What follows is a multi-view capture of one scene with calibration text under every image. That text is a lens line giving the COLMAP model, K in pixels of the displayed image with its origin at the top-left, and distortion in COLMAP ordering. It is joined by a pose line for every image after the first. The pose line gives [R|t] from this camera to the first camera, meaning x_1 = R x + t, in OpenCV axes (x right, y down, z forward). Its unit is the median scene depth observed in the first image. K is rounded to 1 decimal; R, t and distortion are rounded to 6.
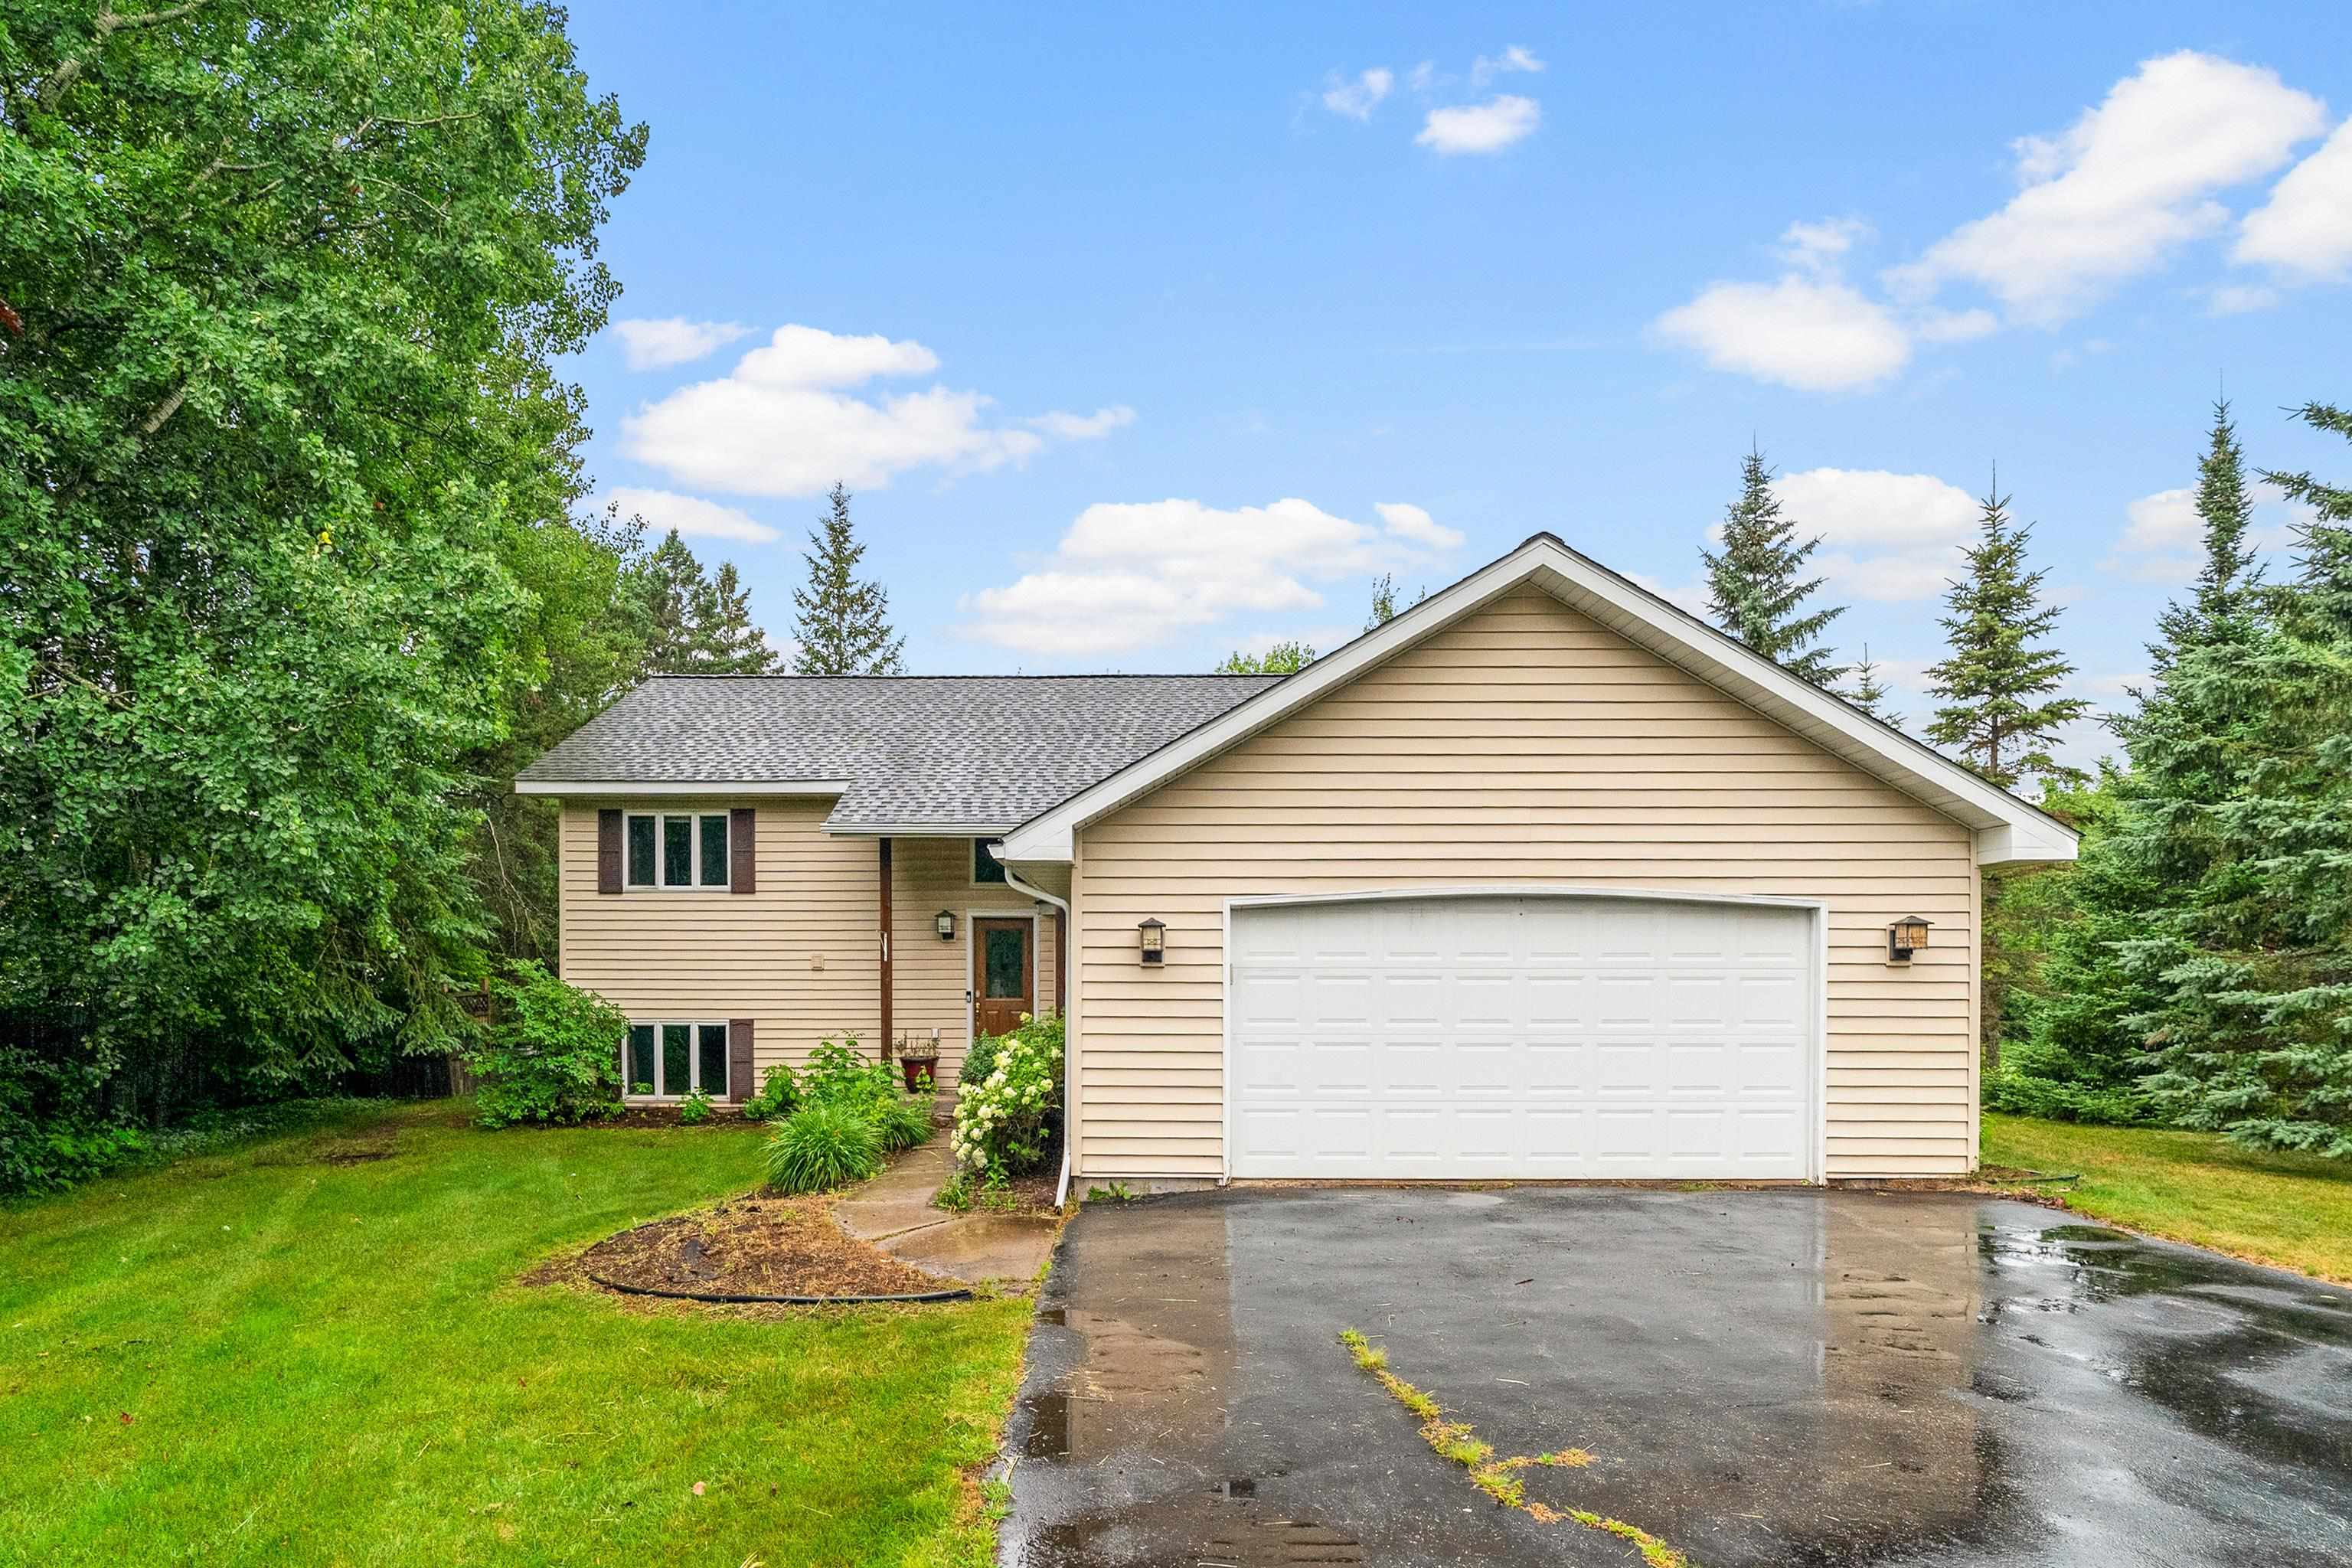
lens RADIAL K [[1086.5, 0, 1181.4], [0, 1086.5, 901.9], [0, 0, 1]] dist [-0.002000, -0.000499]
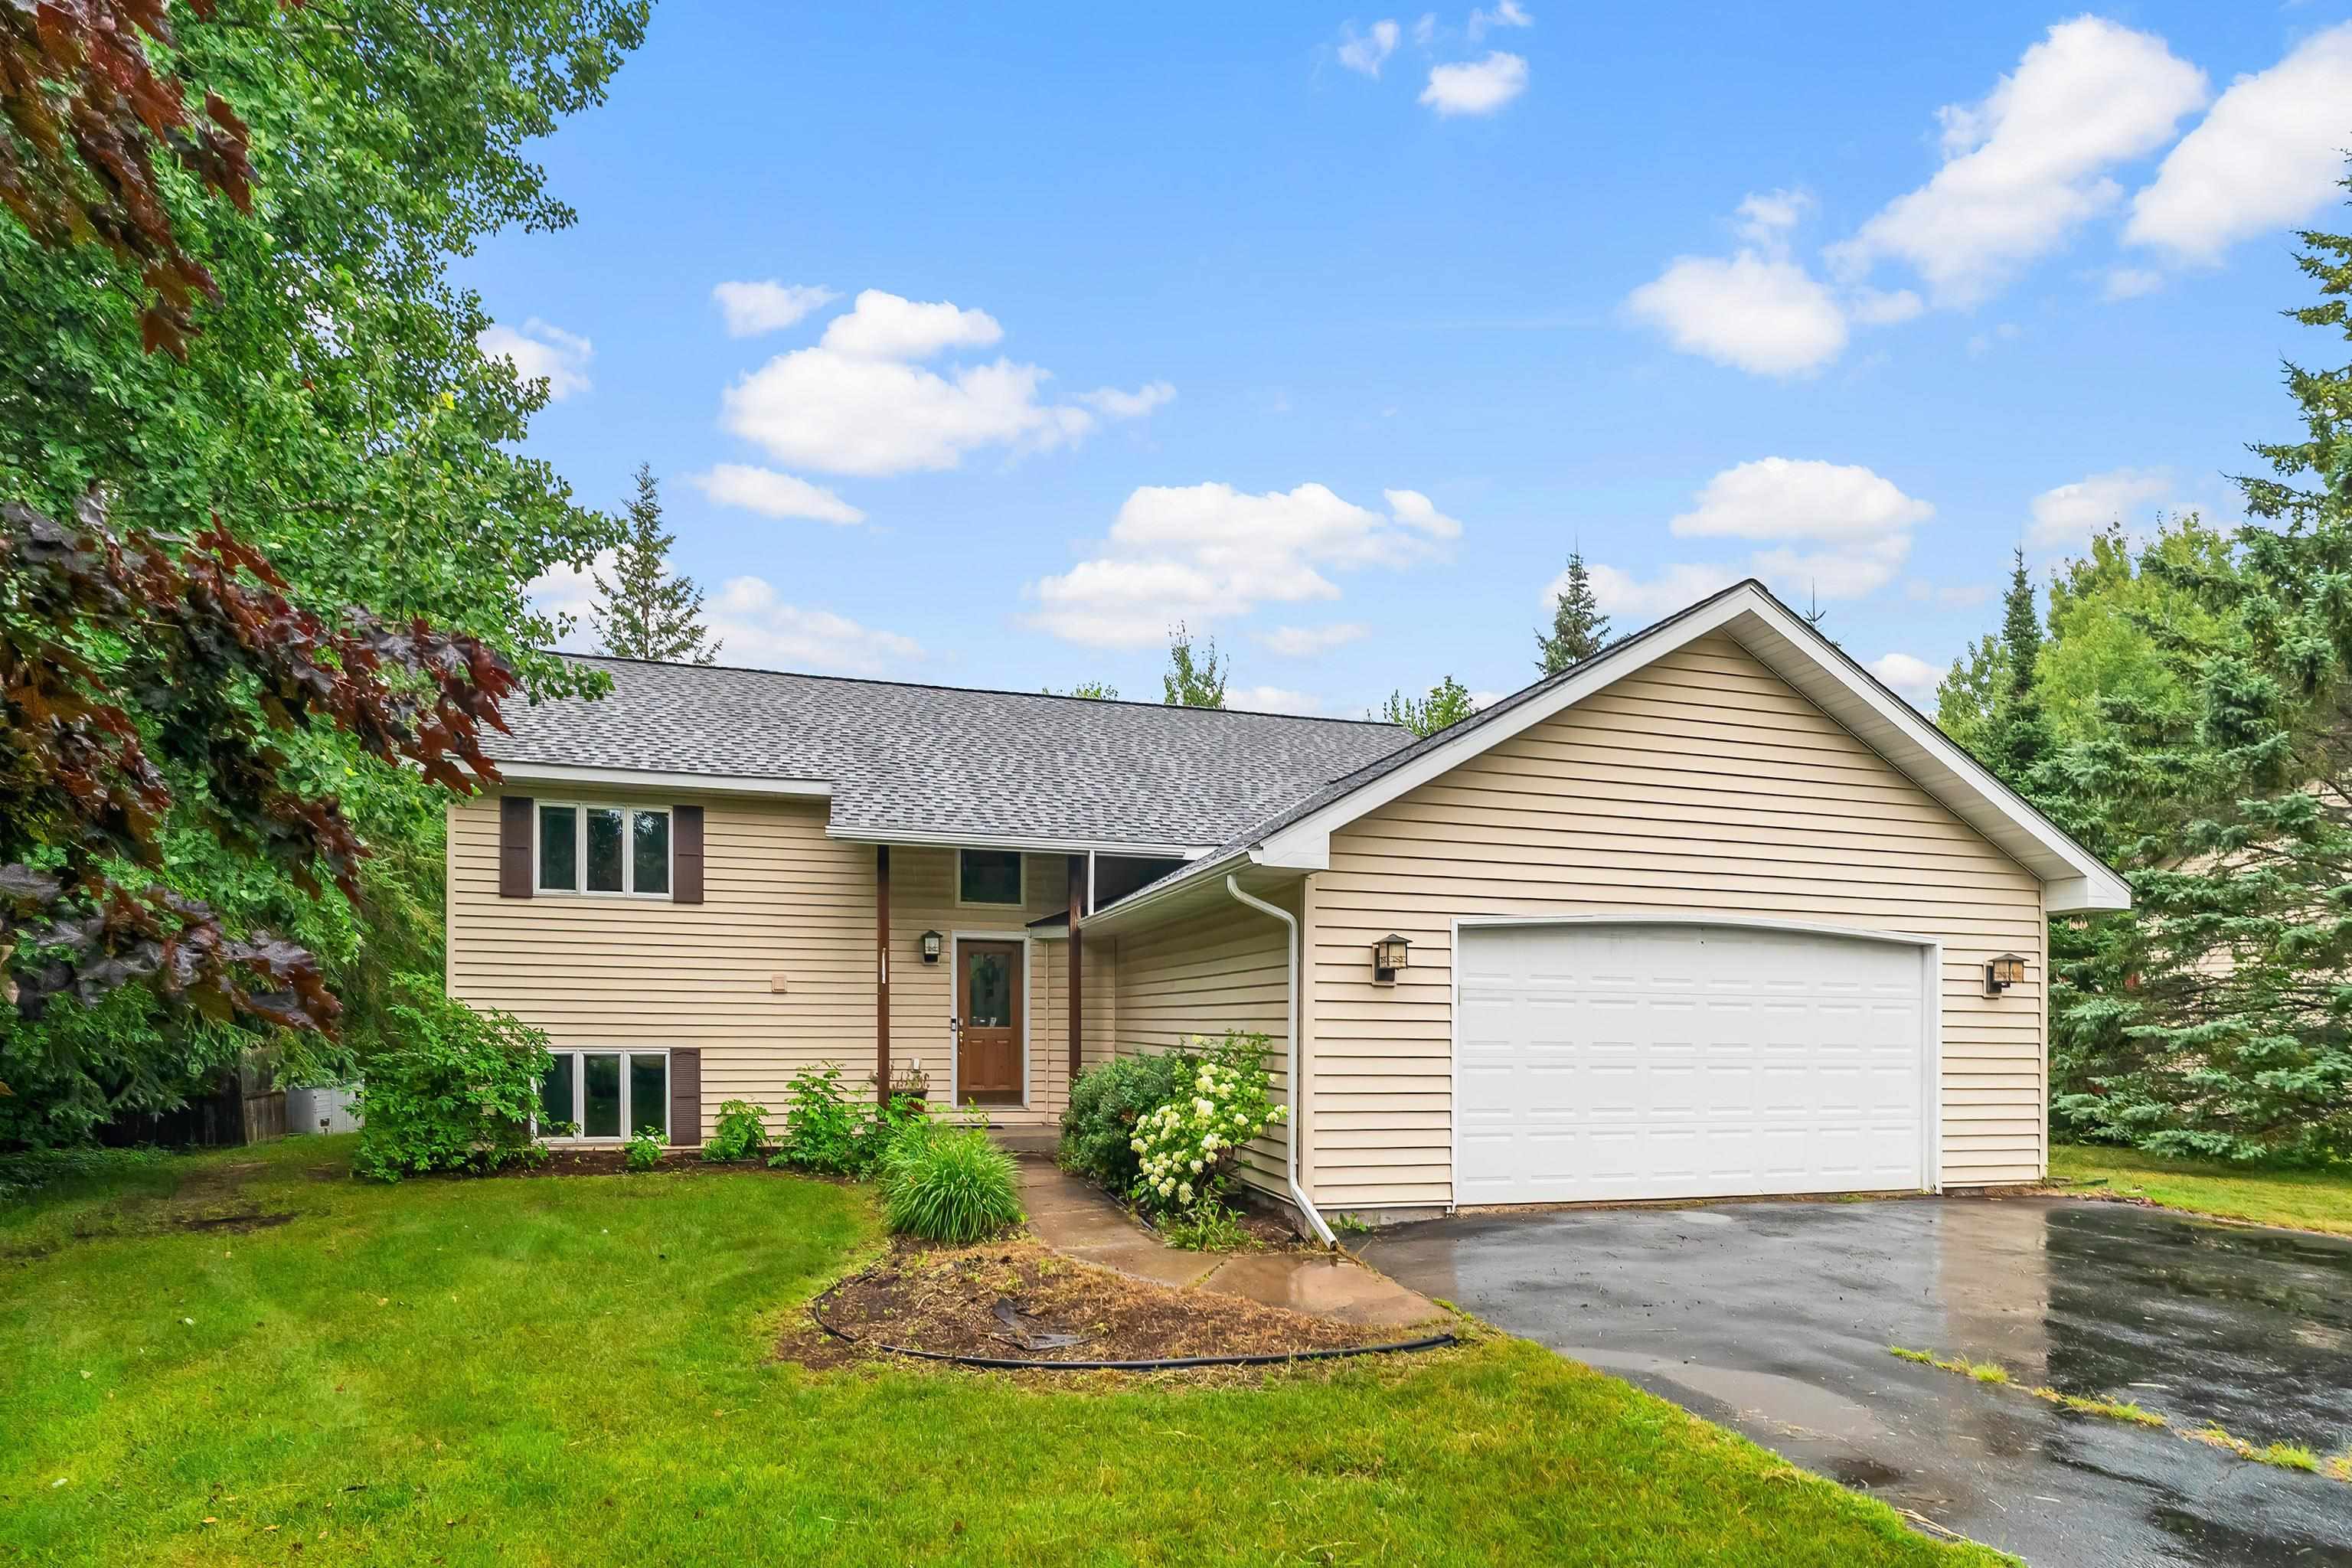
lens RADIAL K [[1058.9, 0, 1169.1], [0, 1058.9, 937.2], [0, 0, 1]] dist [-0.000998, 0.000240]
pose [[0.966522, 0.030869, 0.254720, -0.266572], [-0.028735, 0.999514, -0.012097, 0.020035], [-0.254969, 0.004373, 0.966939, 0.089470]]
